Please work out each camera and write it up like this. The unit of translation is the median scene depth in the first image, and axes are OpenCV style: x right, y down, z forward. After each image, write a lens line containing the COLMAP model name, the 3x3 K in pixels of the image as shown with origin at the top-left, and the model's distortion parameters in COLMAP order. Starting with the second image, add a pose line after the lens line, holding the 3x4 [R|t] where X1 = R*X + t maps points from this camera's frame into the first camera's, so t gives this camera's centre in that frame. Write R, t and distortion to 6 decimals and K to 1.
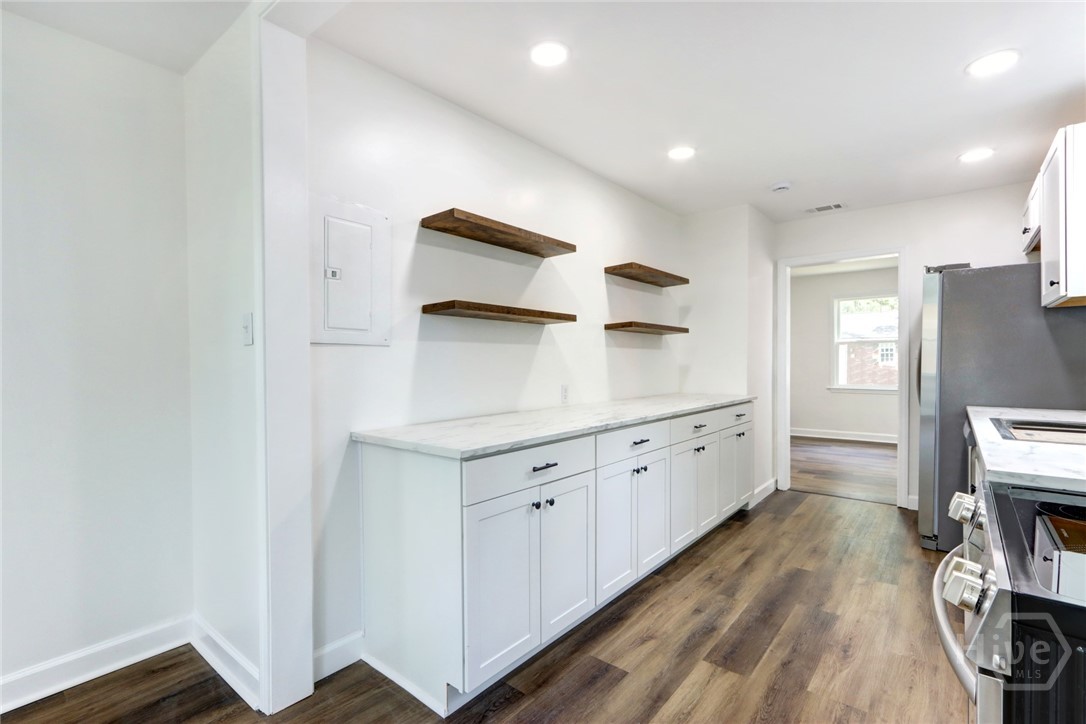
lens RADIAL K [[511.3, 0, 516.5], [0, 511.3, 378.2], [0, 0, 1]] dist [0.000013, -0.000002]
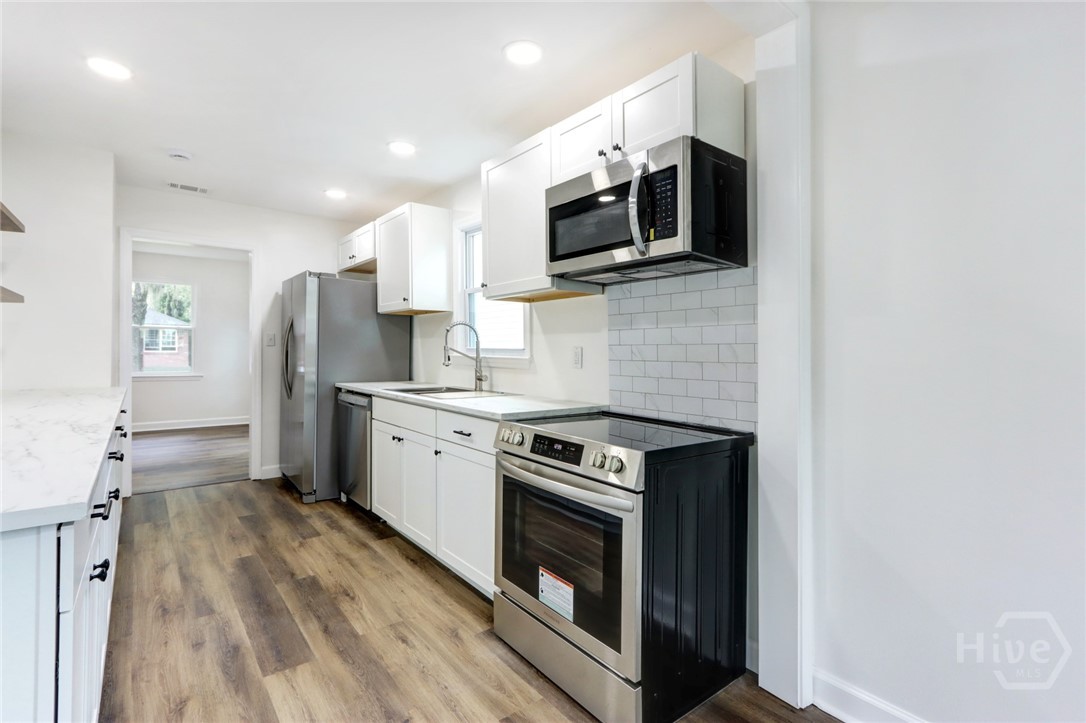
lens RADIAL K [[501.1, 0, 557.4], [0, 501.1, 352.1], [0, 0, 1]] dist [0.002640, 0.000174]
pose [[0.168478, 0.006854, 0.985682, -0.379329], [0.019138, 0.999765, -0.010223, -0.001183], [-0.985520, 0.020586, 0.168307, 0.296454]]
